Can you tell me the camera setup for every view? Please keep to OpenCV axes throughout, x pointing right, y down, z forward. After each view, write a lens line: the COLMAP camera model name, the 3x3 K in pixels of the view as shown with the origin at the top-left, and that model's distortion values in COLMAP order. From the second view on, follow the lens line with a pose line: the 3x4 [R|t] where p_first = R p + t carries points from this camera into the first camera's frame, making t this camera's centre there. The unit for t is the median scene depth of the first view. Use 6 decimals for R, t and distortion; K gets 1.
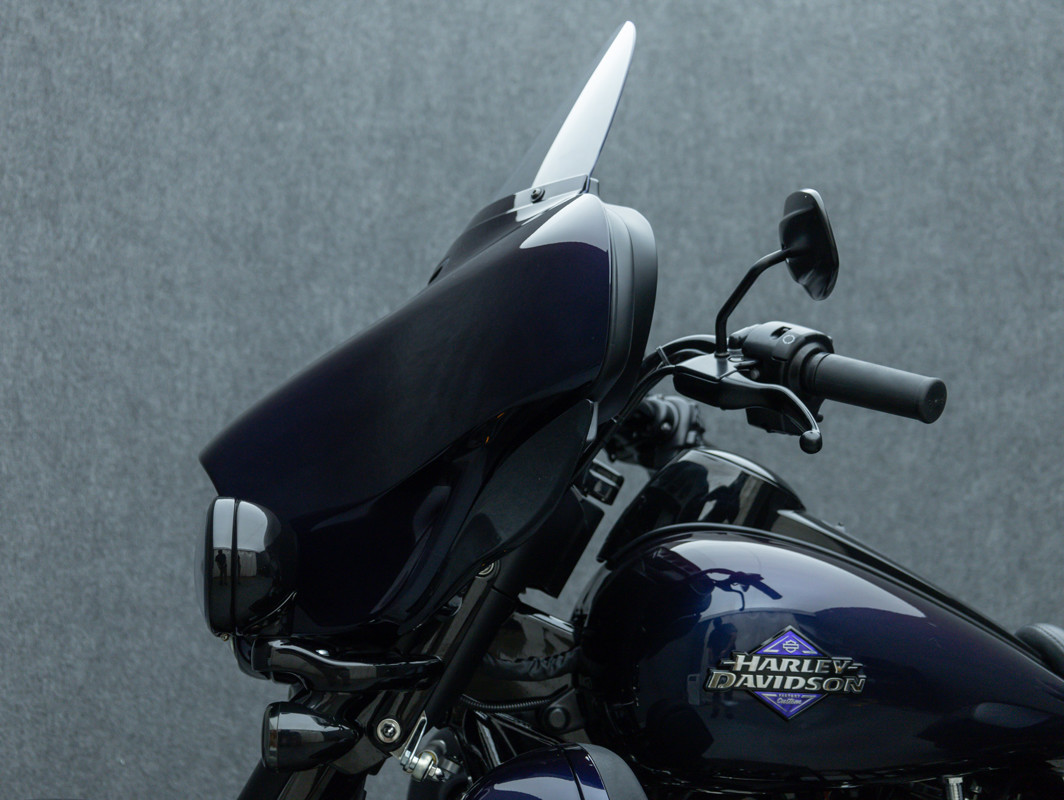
lens RADIAL K [[1643.1, 0, 491.0], [0, 1643.1, 402.9], [0, 0, 1]] dist [0.017173, 0.000000]
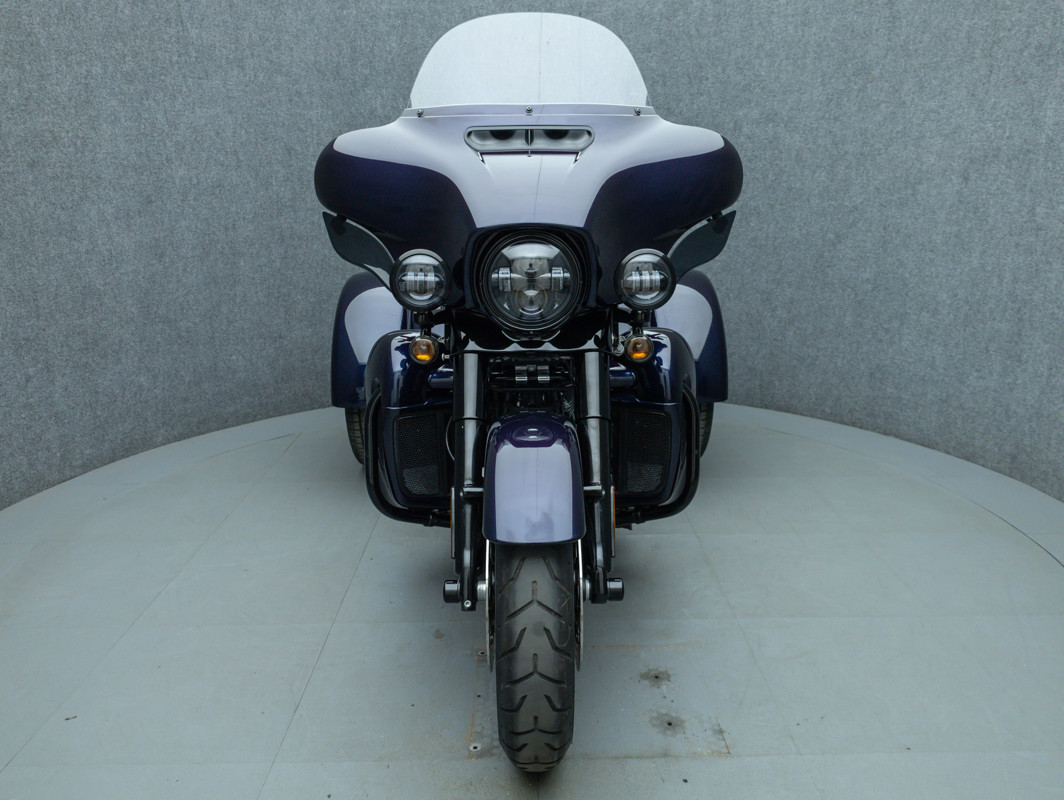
lens RADIAL K [[824.1, 0, 534.3], [0, 824.1, 404.0], [0, 0, 1]] dist [-0.003326, 0.002057]
pose [[0.998021, 0.009889, -0.062101, 0.189447], [0.013856, 0.928701, 0.370569, -0.083482], [0.061338, -0.370697, 0.926726, -0.185369]]
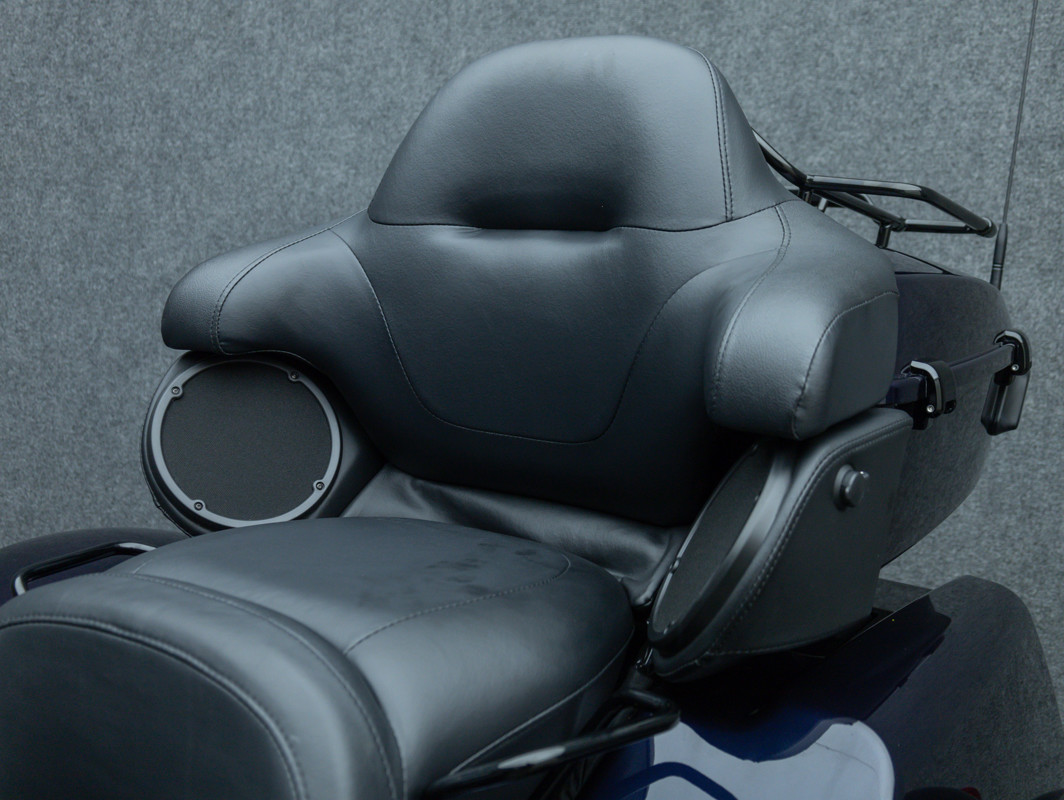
lens RADIAL K [[1263.0, 0, 552.2], [0, 1263.0, 398.3], [0, 0, 1]] dist [0.018402, 0.000000]
pose [[0.662756, -0.126737, 0.738033, 0.165122], [-0.092832, 0.964066, 0.248916, -0.048514], [-0.743059, -0.233484, 0.627175, 0.301407]]
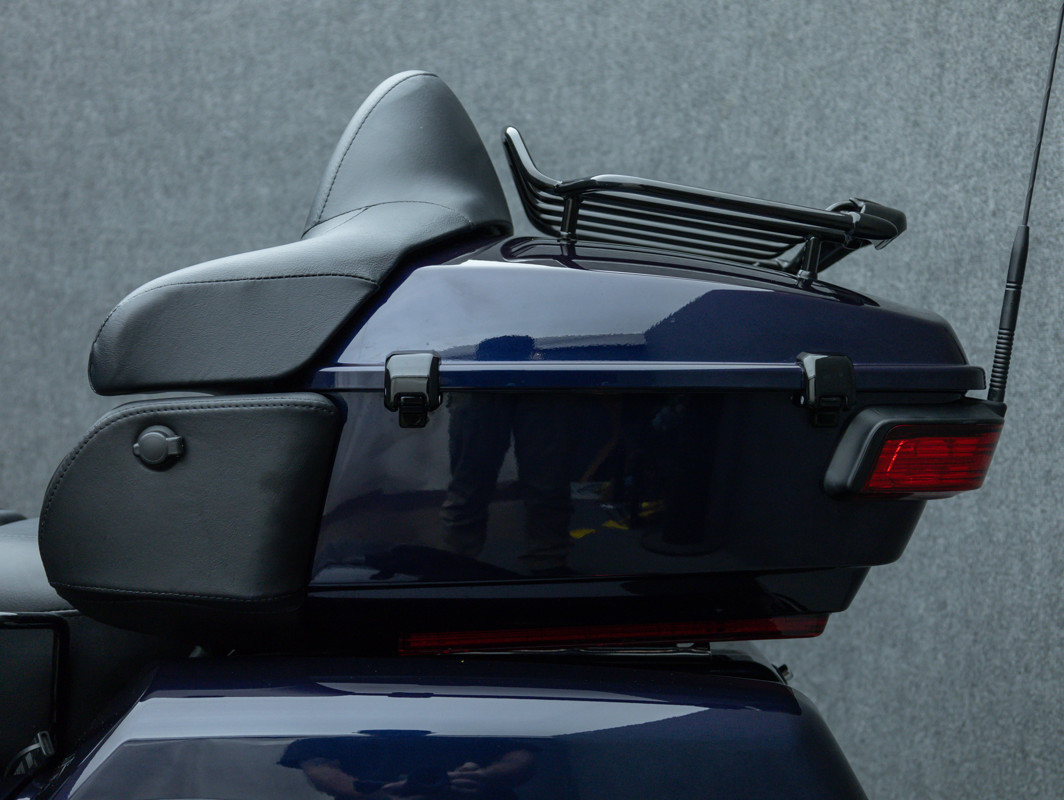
lens RADIAL K [[1390.8, 0, 555.2], [0, 1390.8, 404.5], [0, 0, 1]] dist [0.007019, 0.000000]
pose [[0.997336, -0.028633, -0.067089, 0.476627], [0.037147, 0.990910, 0.129299, -0.020090], [0.062777, -0.131446, 0.989334, 0.141543]]
